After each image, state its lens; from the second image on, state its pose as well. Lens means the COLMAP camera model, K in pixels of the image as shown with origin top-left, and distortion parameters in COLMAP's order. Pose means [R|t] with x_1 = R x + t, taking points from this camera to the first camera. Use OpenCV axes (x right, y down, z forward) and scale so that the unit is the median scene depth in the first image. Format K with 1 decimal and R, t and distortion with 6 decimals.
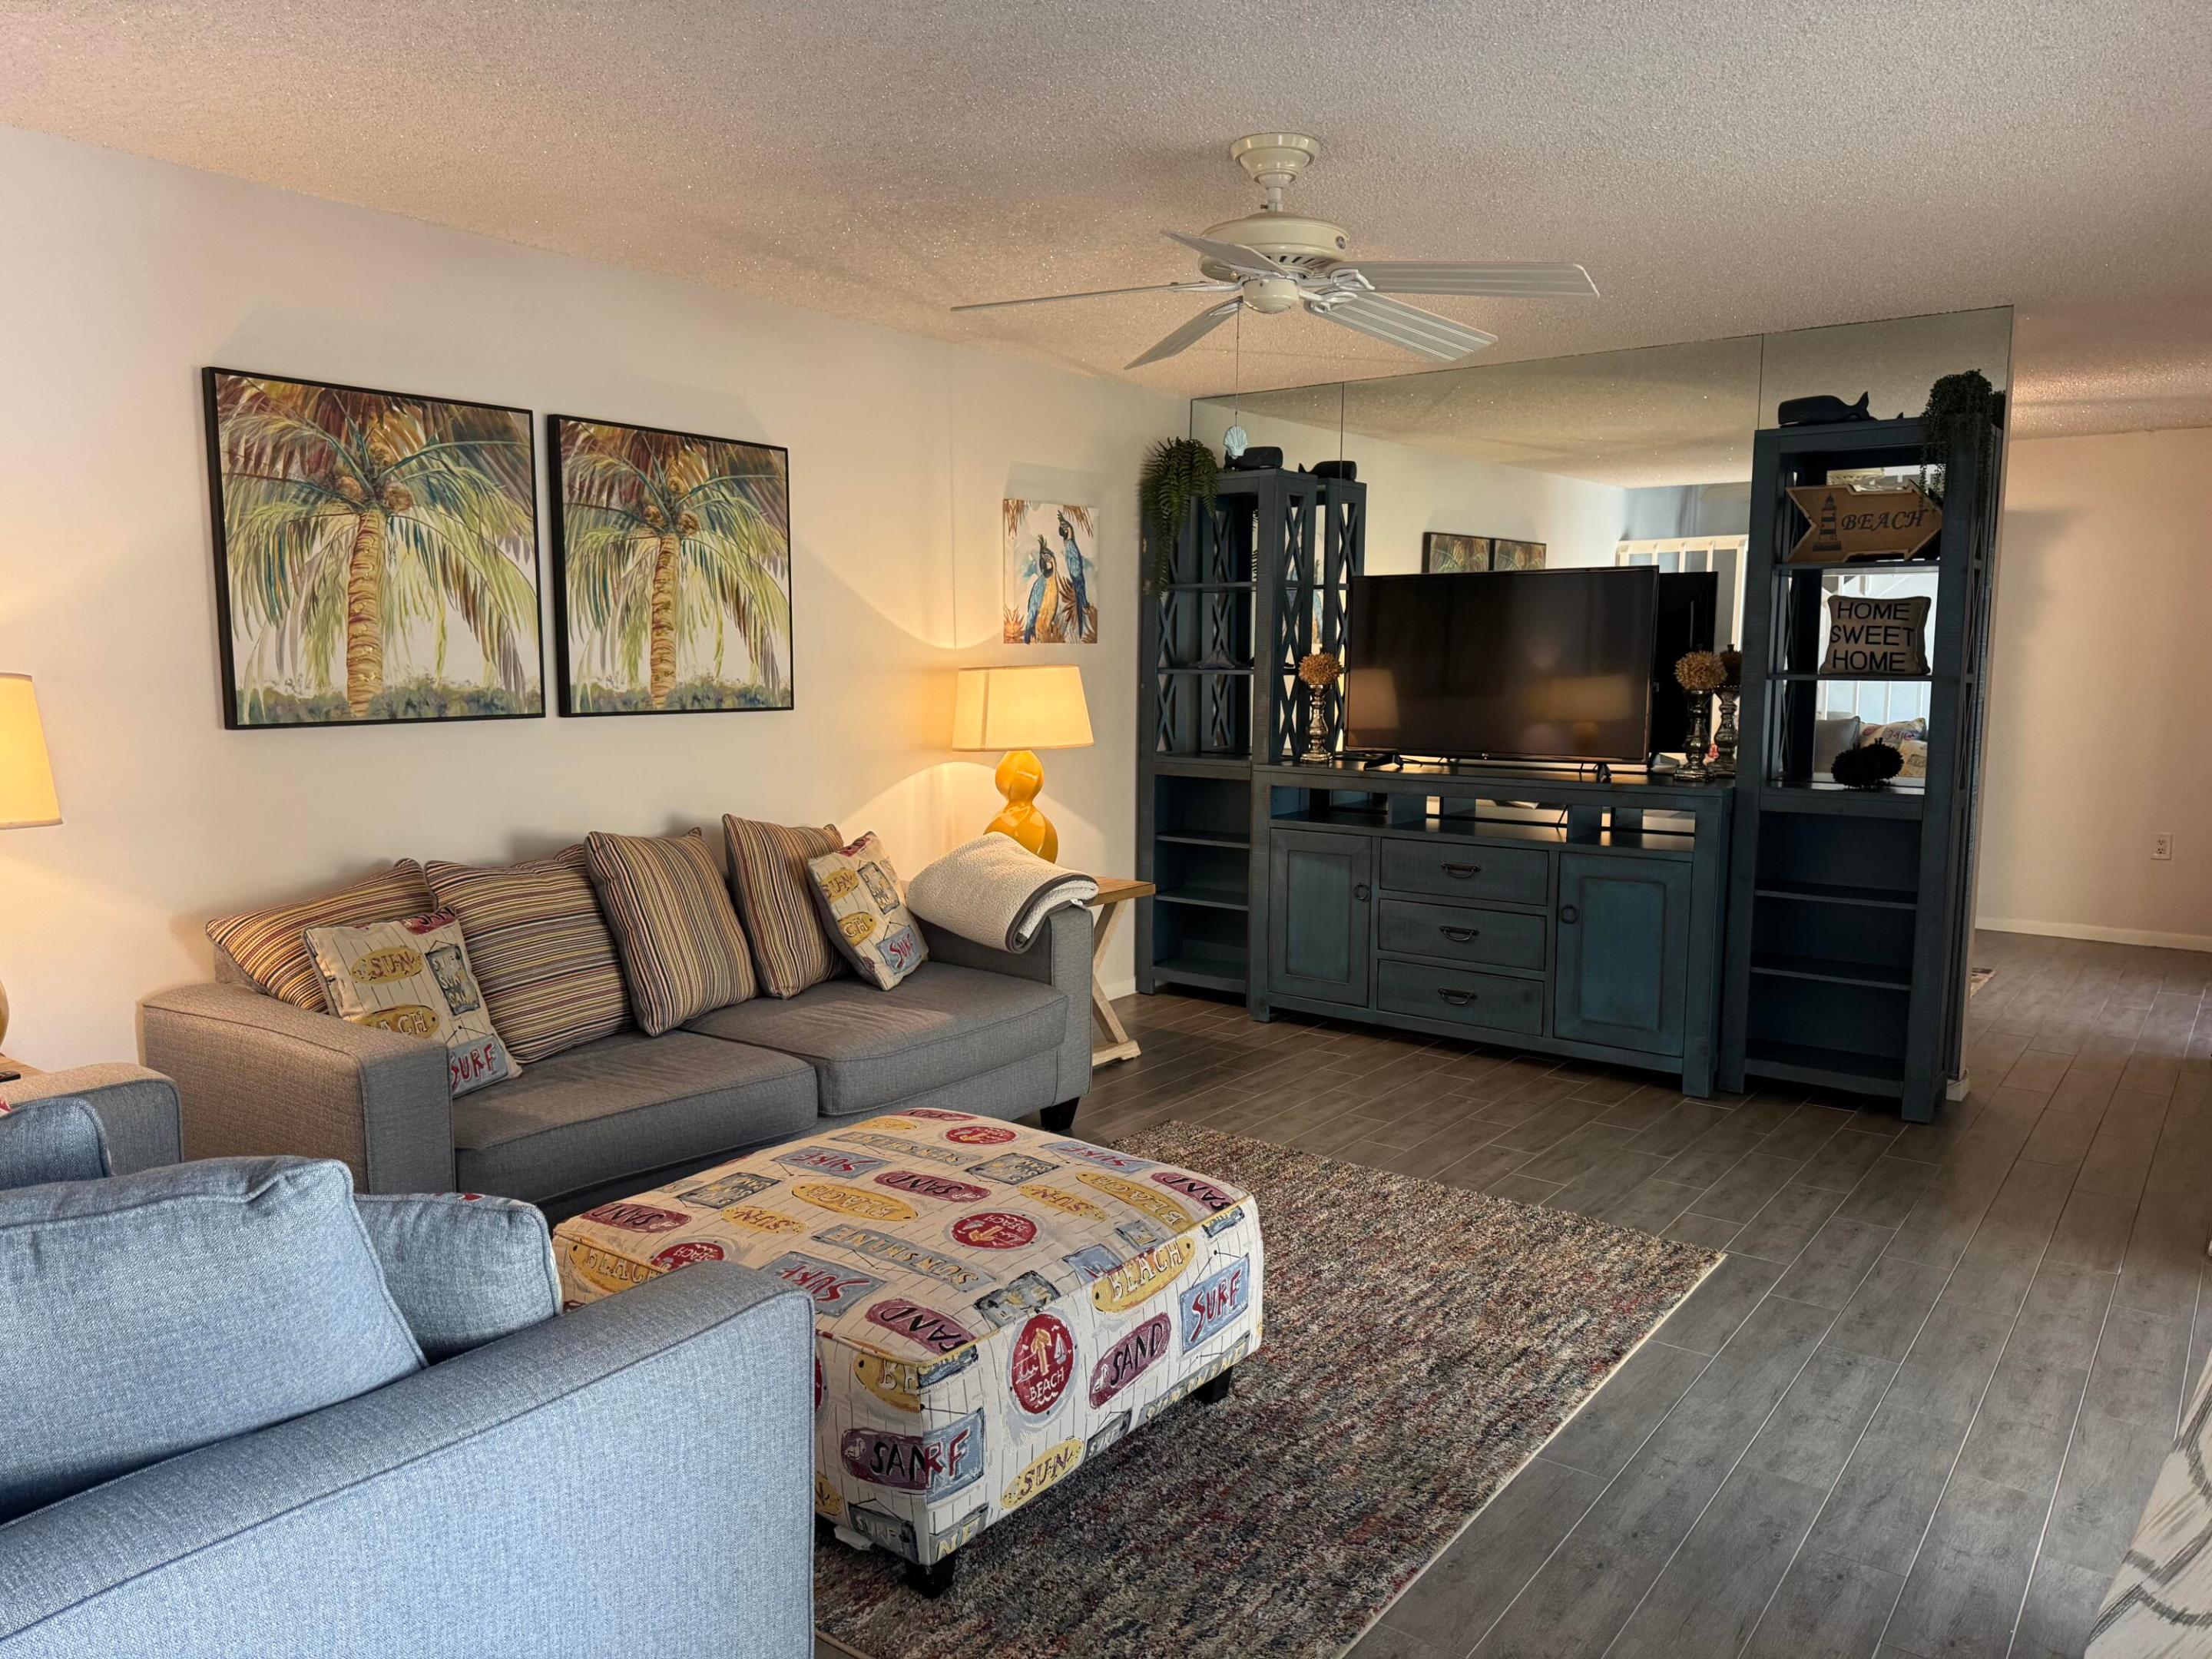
lens RADIAL K [[1577.6, 0, 1100.7], [0, 1577.6, 831.8], [0, 0, 1]] dist [0.009106, -0.016474]
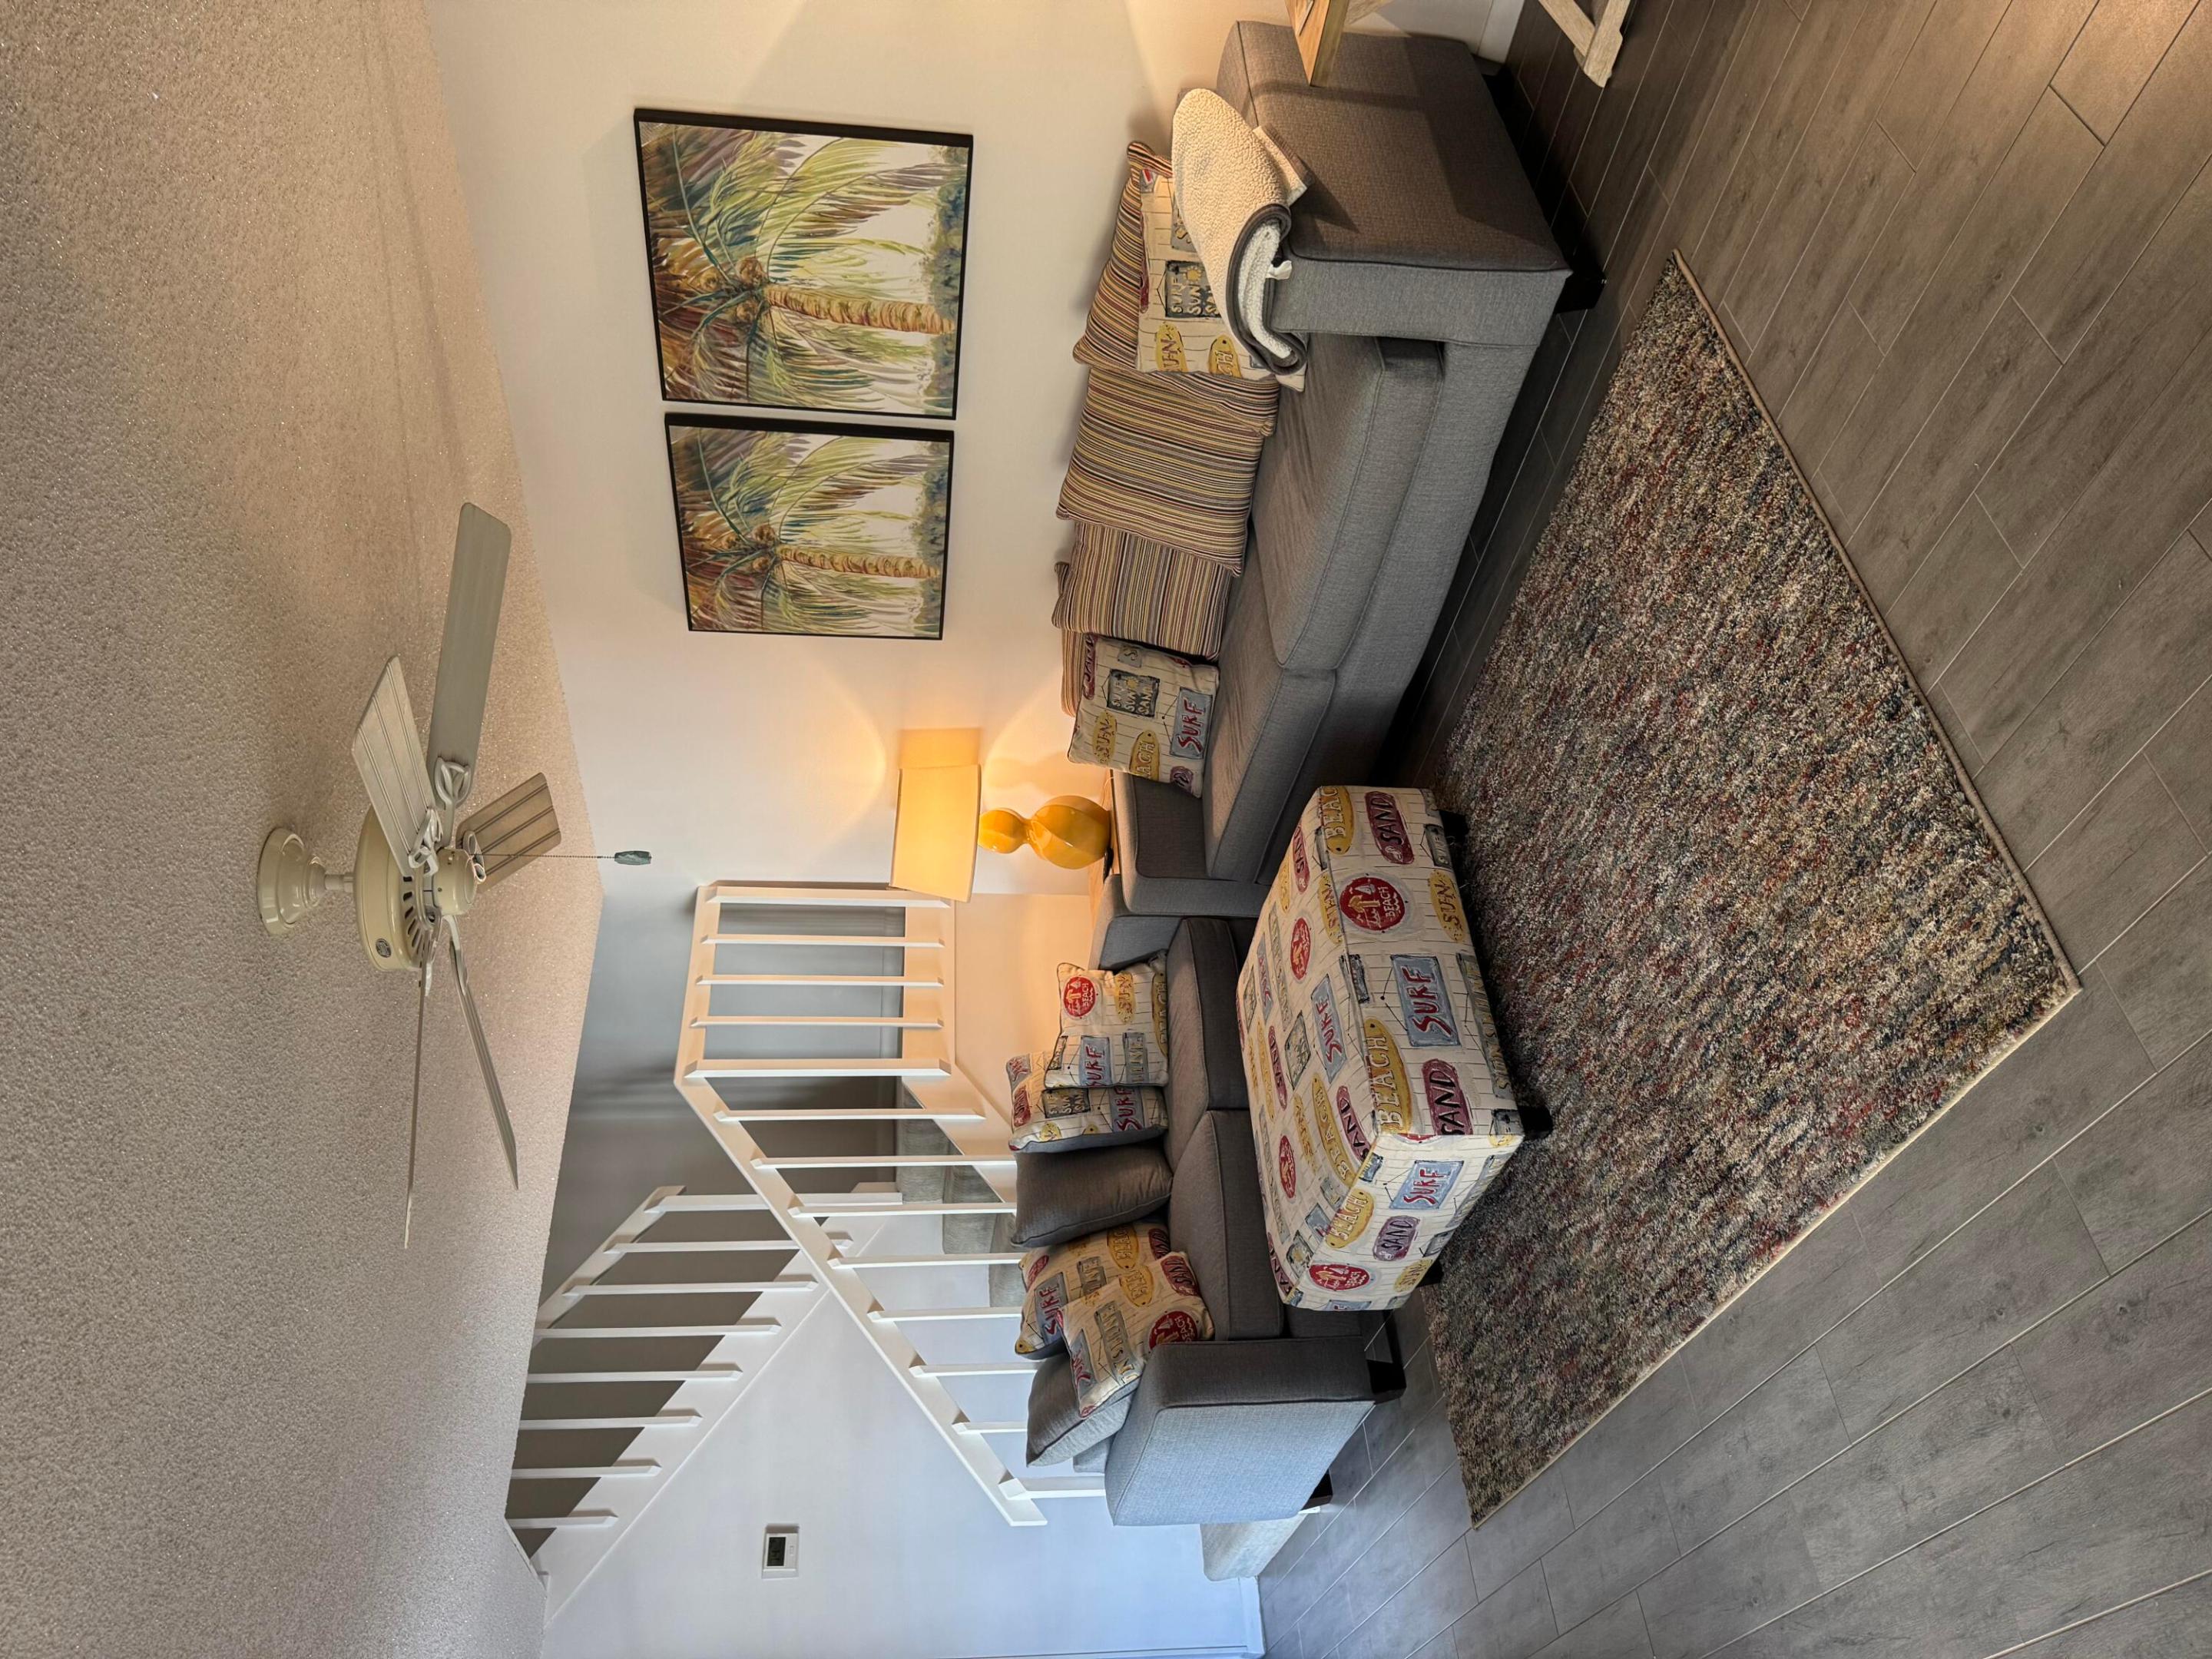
lens RADIAL K [[1577.6, 0, 1103.8], [0, 1577.6, 835.9], [0, 0, 1]] dist [0.009106, -0.016474]
pose [[0.122945, 0.256769, -0.958621, 0.719784], [0.977381, 0.136160, 0.161822, -0.105138], [0.172076, -0.956833, -0.234221, 0.970407]]
